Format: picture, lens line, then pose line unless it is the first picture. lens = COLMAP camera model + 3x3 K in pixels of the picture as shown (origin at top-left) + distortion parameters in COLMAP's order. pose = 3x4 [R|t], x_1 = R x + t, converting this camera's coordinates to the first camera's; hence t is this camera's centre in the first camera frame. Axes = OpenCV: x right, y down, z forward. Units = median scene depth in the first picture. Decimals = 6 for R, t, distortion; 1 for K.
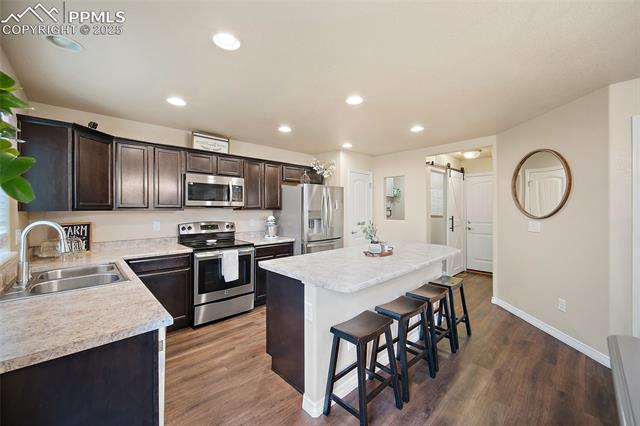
lens RADIAL K [[254.7, 0, 322.4], [0, 254.7, 209.1], [0, 0, 1]] dist [-0.002463, -0.000231]
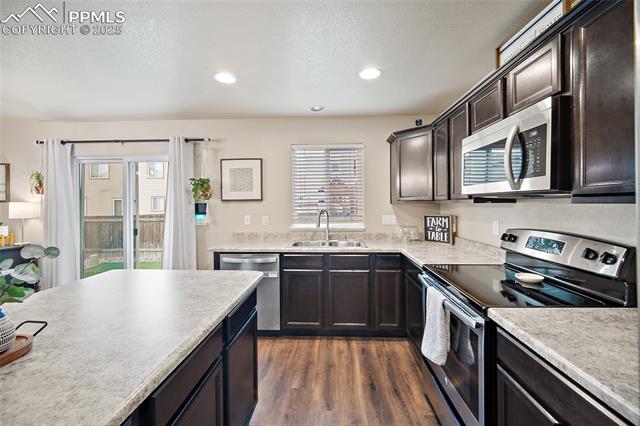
lens RADIAL K [[254.7, 0, 324.1], [0, 254.7, 203.6], [0, 0, 1]] dist [-0.002463, -0.000231]
pose [[-0.715282, 0.005872, -0.698812, 0.125060], [0.008199, 0.999966, 0.000010, 0.003776], [0.698788, -0.005723, -0.715306, 1.446530]]
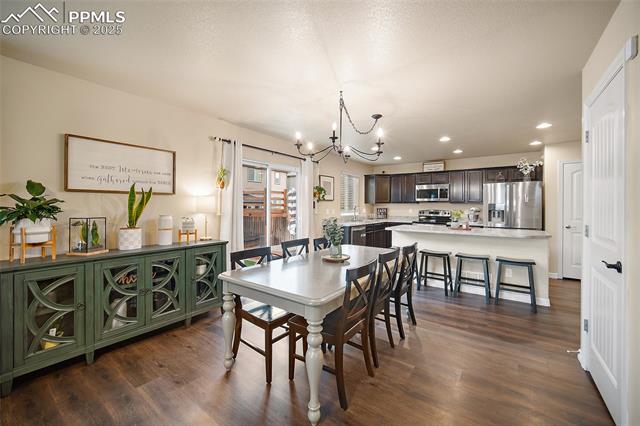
lens RADIAL K [[254.7, 0, 318.8], [0, 254.7, 206.8], [0, 0, 1]] dist [-0.002463, -0.000231]
pose [[0.177509, 0.006349, -0.984099, 1.652488], [-0.002997, 0.999978, 0.005911, 0.027802], [0.984115, 0.001900, 0.177524, -0.172317]]
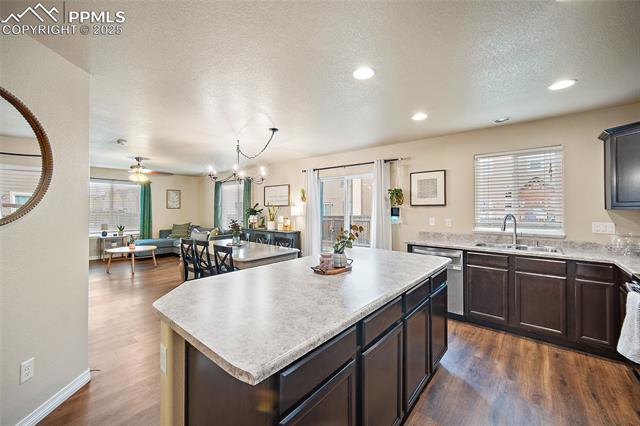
lens RADIAL K [[254.7, 0, 323.5], [0, 254.7, 204.6], [0, 0, 1]] dist [-0.002463, -0.000231]
pose [[-0.993317, -0.000704, -0.115415, 0.332335], [0.000930, 0.999900, -0.014108, 0.000774], [0.115413, -0.014121, -0.993217, 1.709430]]
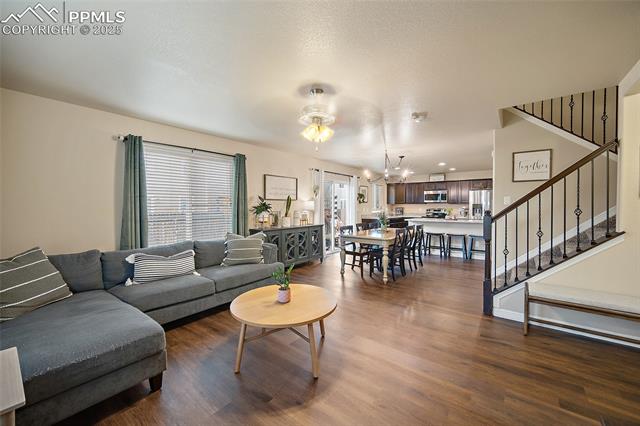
lens RADIAL K [[254.7, 0, 320.9], [0, 254.7, 208.5], [0, 0, 1]] dist [-0.002463, -0.000231]
pose [[0.149288, 0.013221, -0.988705, 2.661318], [0.000267, 0.999910, 0.013411, 0.022945], [0.988794, -0.002266, 0.149271, -0.748009]]
